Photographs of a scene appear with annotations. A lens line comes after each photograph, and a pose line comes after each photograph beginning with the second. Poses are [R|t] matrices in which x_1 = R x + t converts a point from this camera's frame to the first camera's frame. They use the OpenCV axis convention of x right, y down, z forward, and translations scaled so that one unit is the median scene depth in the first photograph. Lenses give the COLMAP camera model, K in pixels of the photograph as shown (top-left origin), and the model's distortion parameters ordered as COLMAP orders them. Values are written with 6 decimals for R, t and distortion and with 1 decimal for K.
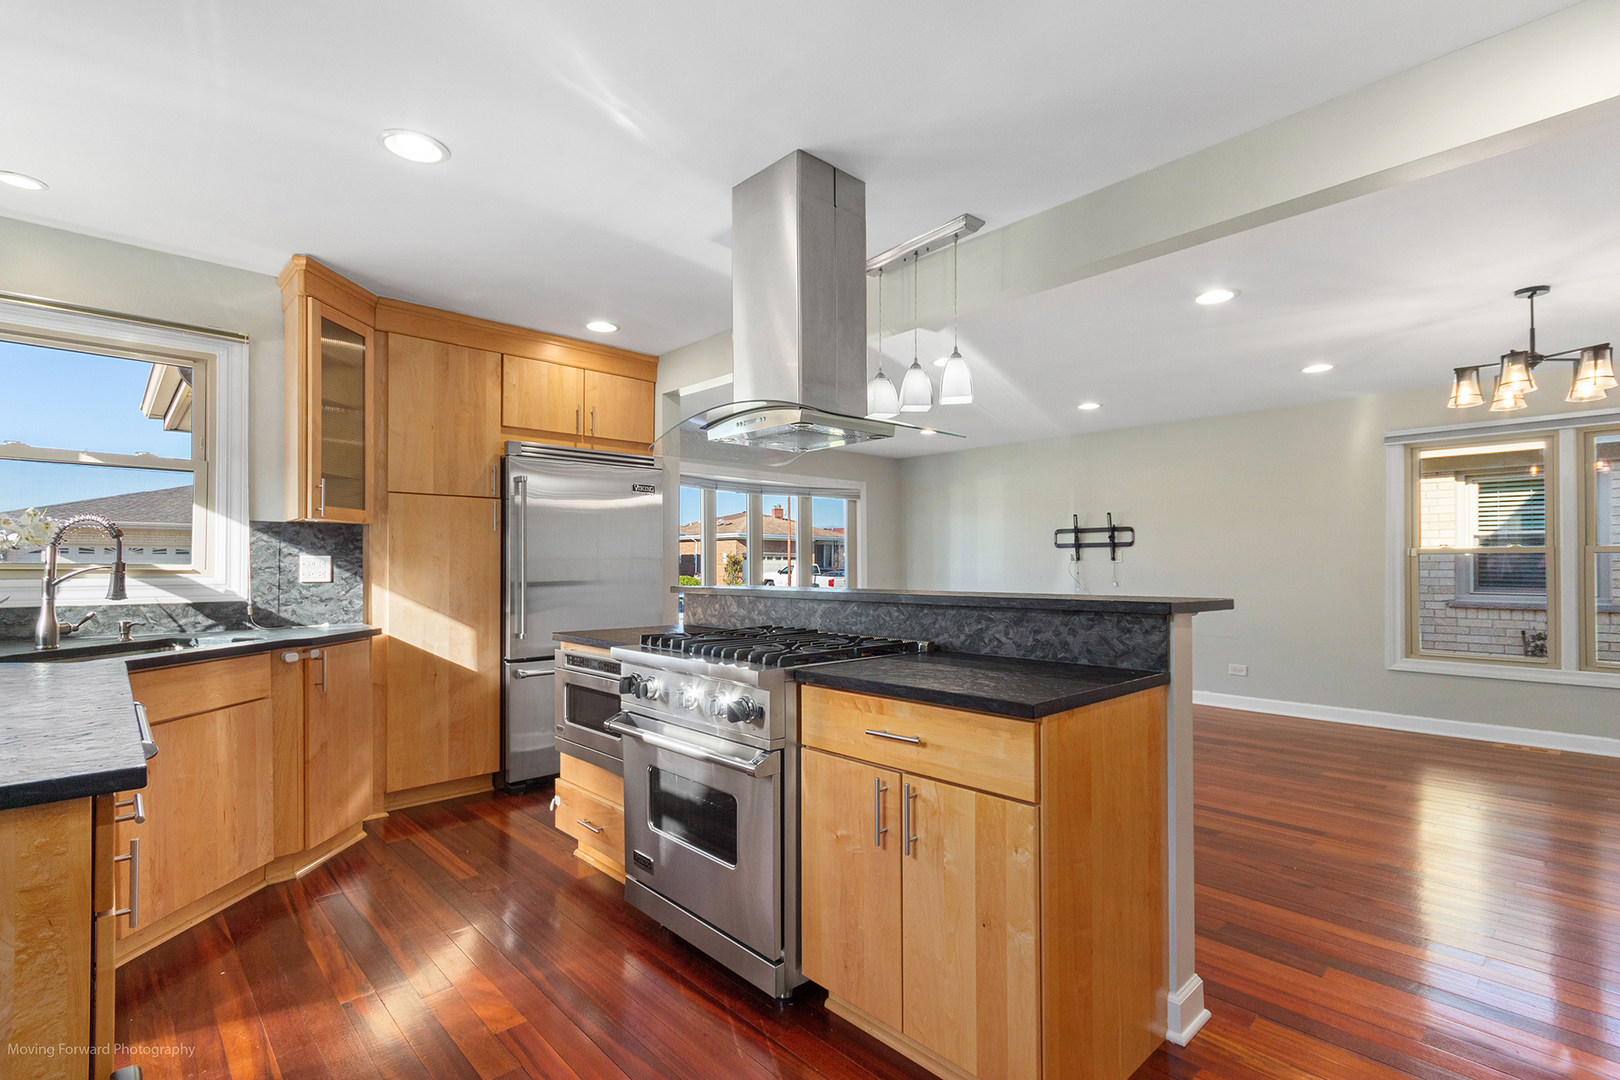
lens RADIAL K [[743.7, 0, 808.3], [0, 743.7, 554.2], [0, 0, 1]] dist [0.001765, 0.000439]
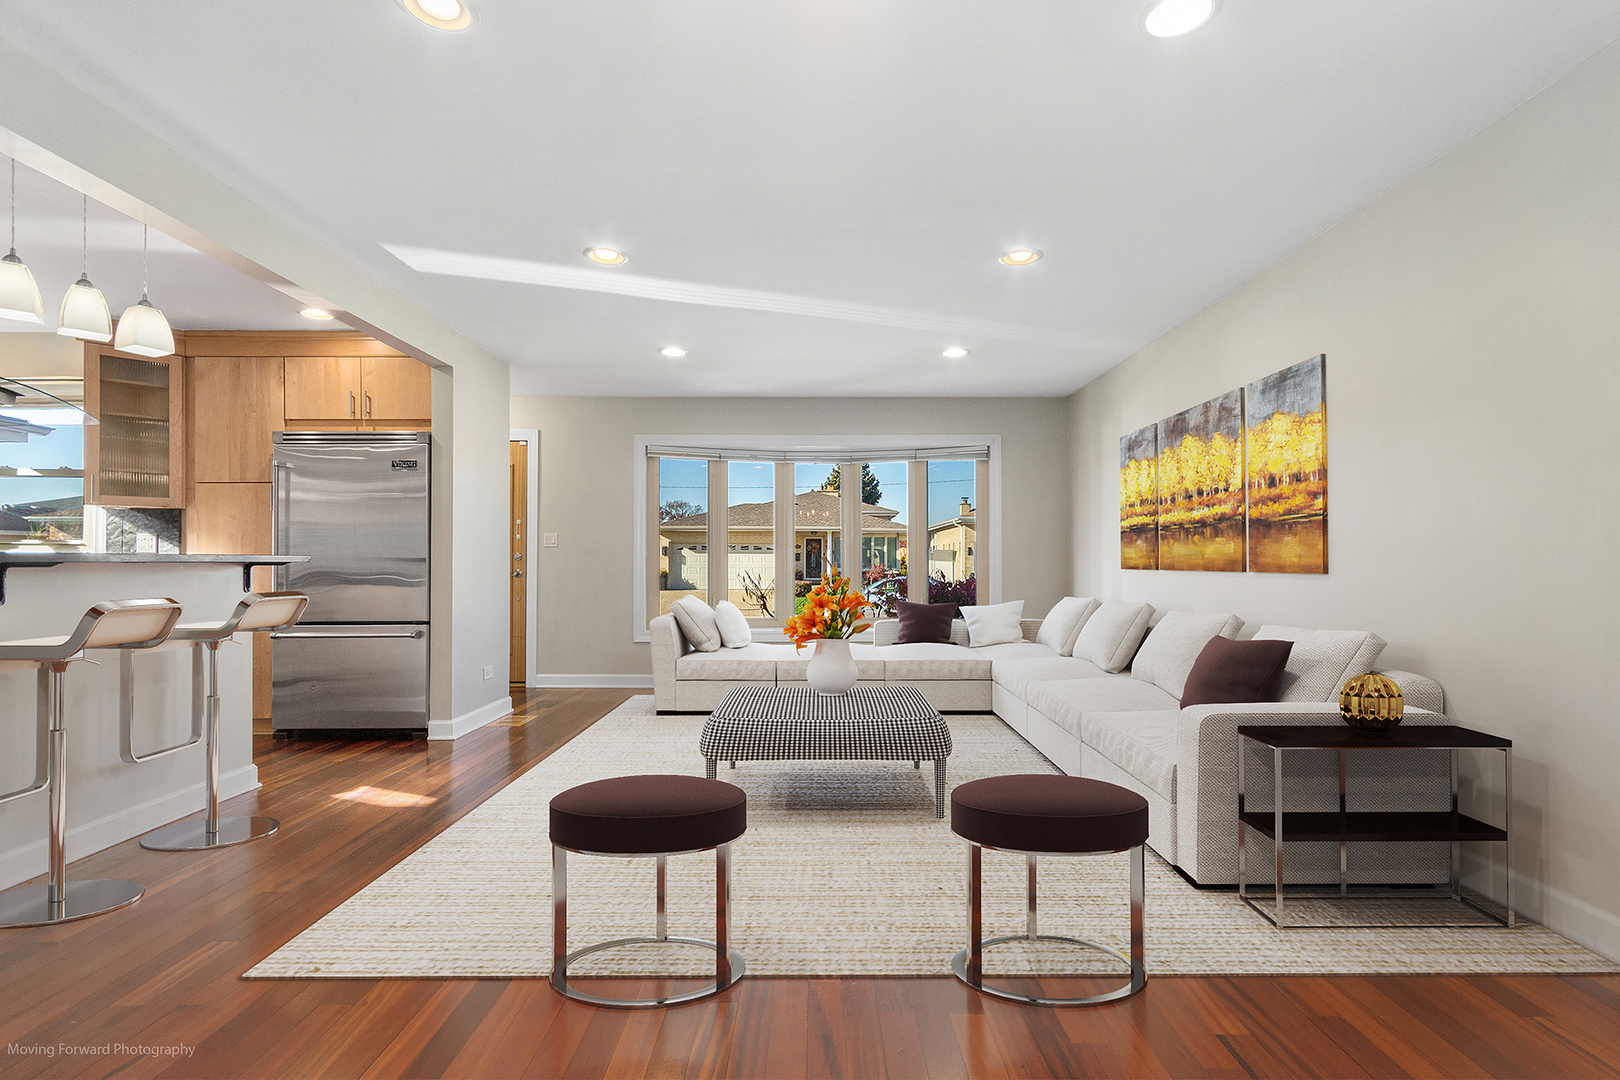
lens RADIAL K [[766.7, 0, 810.0], [0, 766.7, 540.0], [0, 0, 1]] dist [0.004930, 0.000245]
pose [[0.733236, -0.019614, -0.679691, 0.723985], [0.010316, 0.999790, -0.017723, 0.031958], [0.679896, 0.005984, 0.733284, 0.497324]]
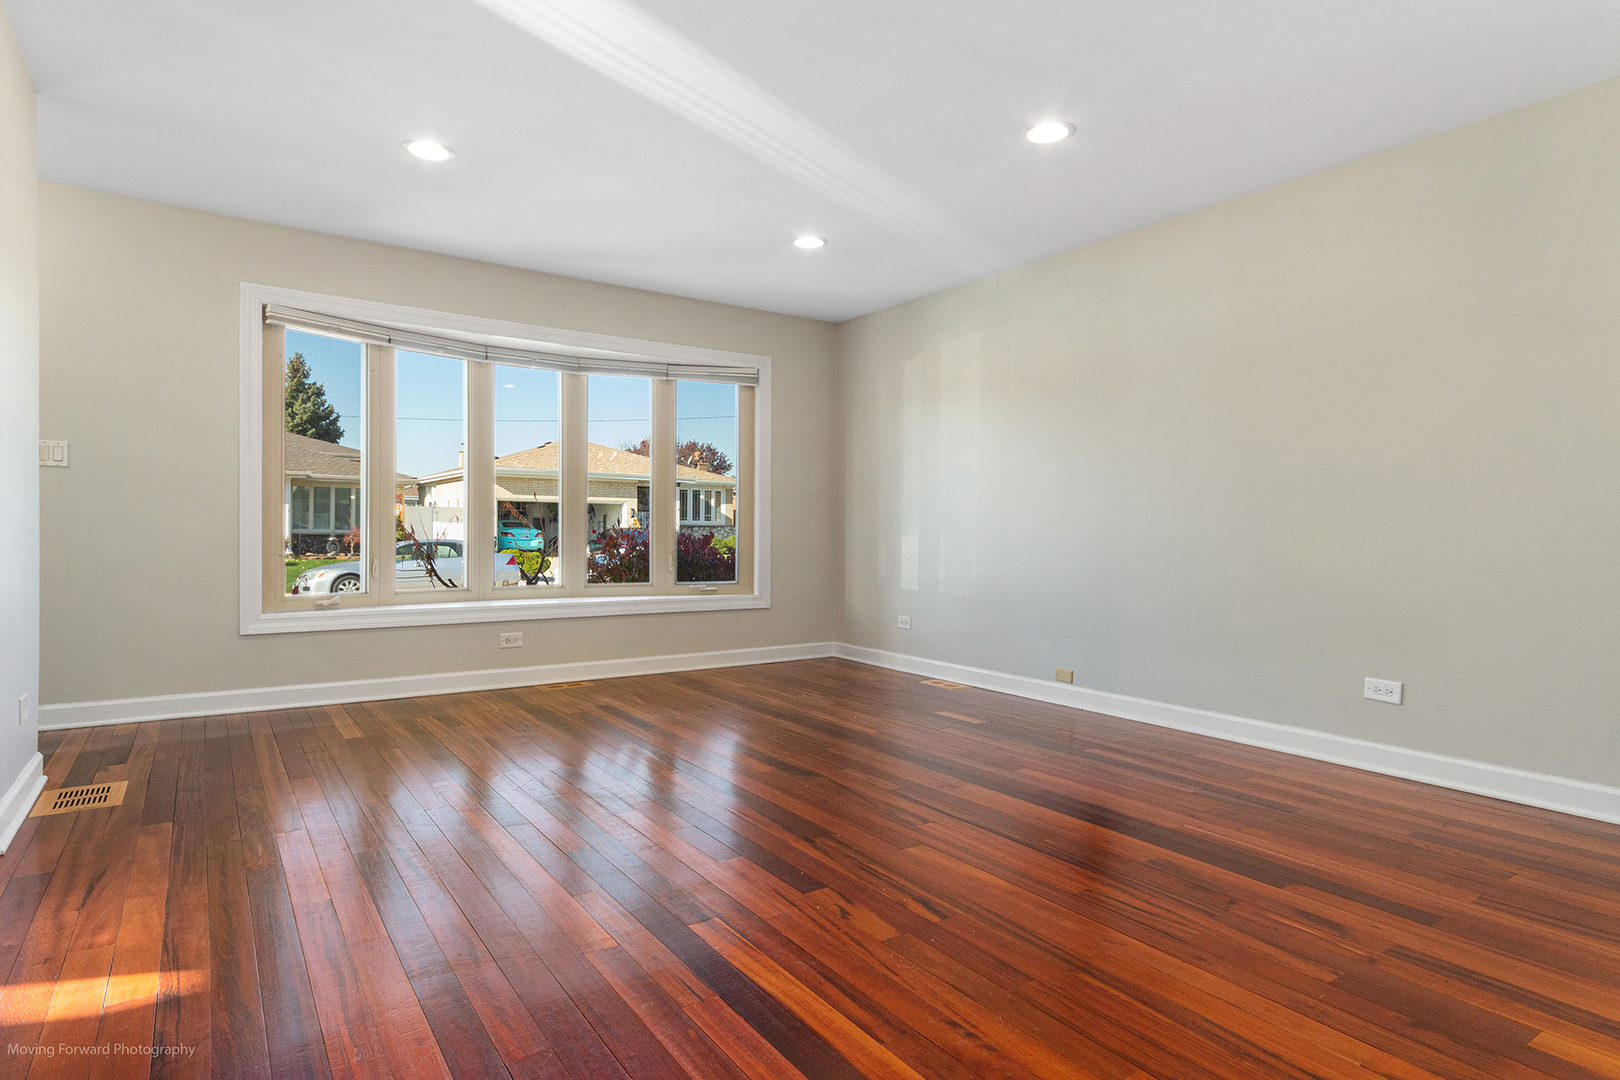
lens RADIAL K [[884.1, 0, 810.0], [0, 884.1, 540.0], [0, 0, 1]] dist [0.005356, 0.000668]
pose [[0.990368, 0.011882, -0.137950, 0.335886], [-0.008243, 0.999604, 0.026921, 0.053711], [0.138215, -0.025525, 0.990073, 0.450351]]
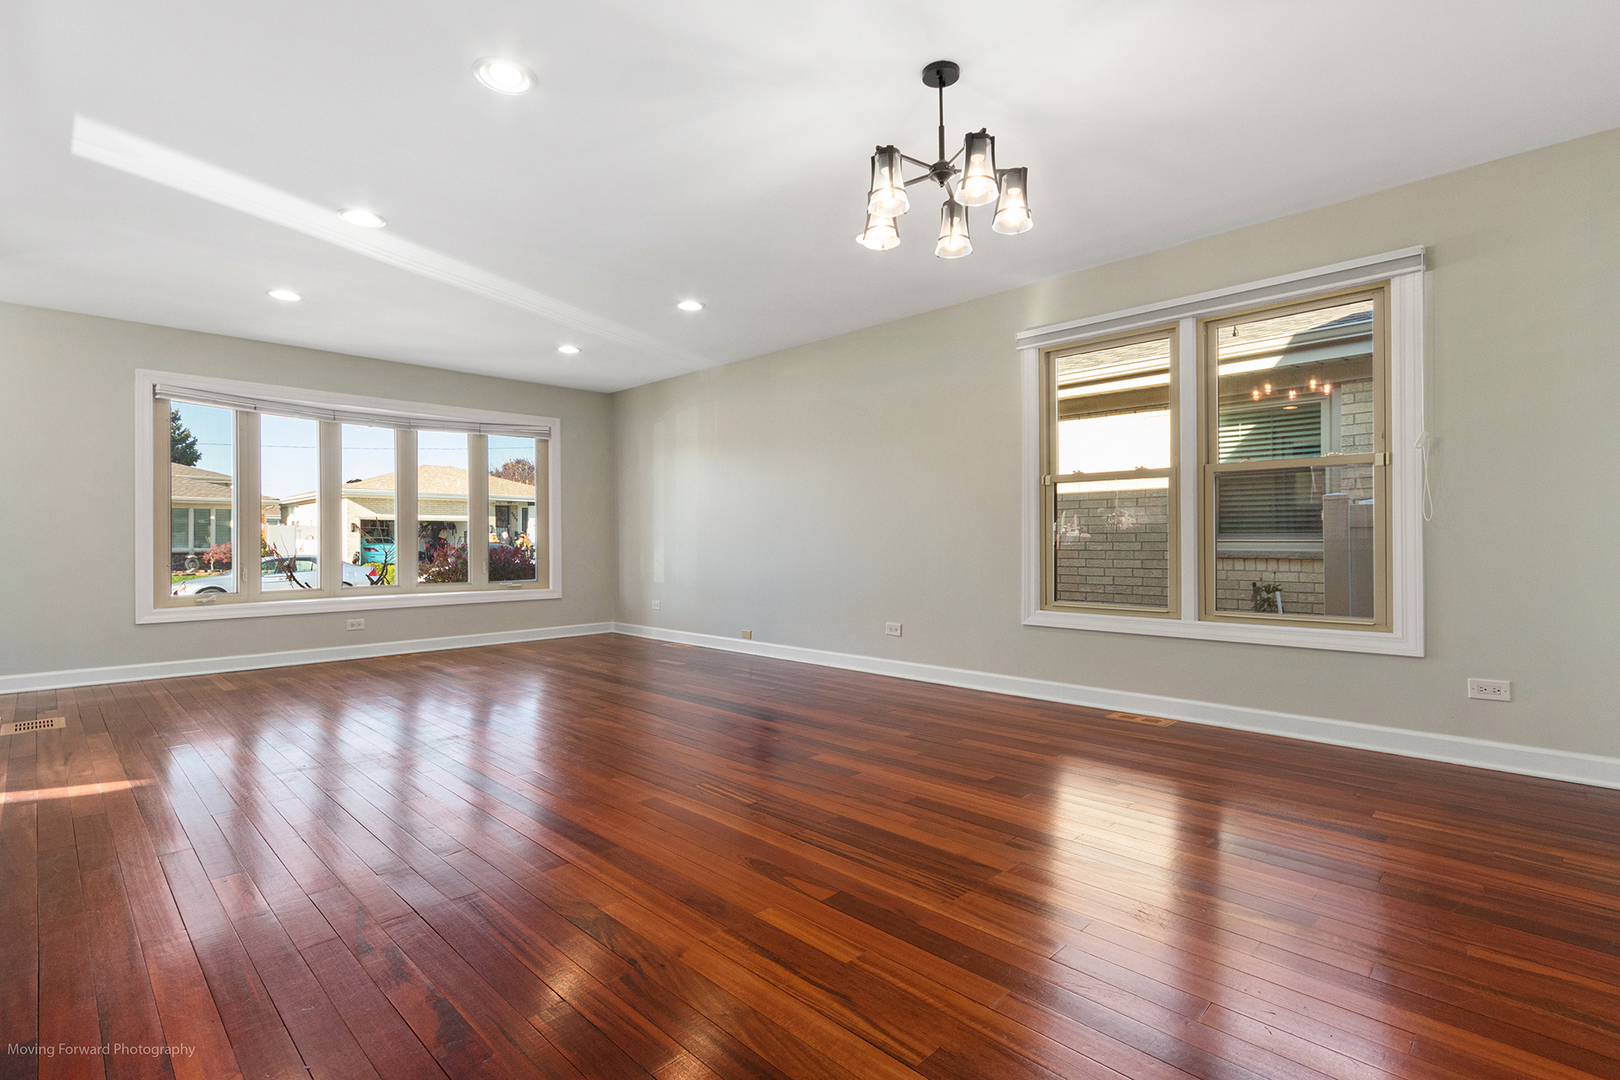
lens RADIAL K [[766.7, 0, 810.0], [0, 766.7, 540.0], [0, 0, 1]] dist [0.004930, 0.000245]
pose [[0.998857, -0.003975, 0.047628, 0.510302], [0.003296, 0.999892, 0.014324, 0.049514], [-0.047680, -0.014151, 0.998762, 0.171989]]
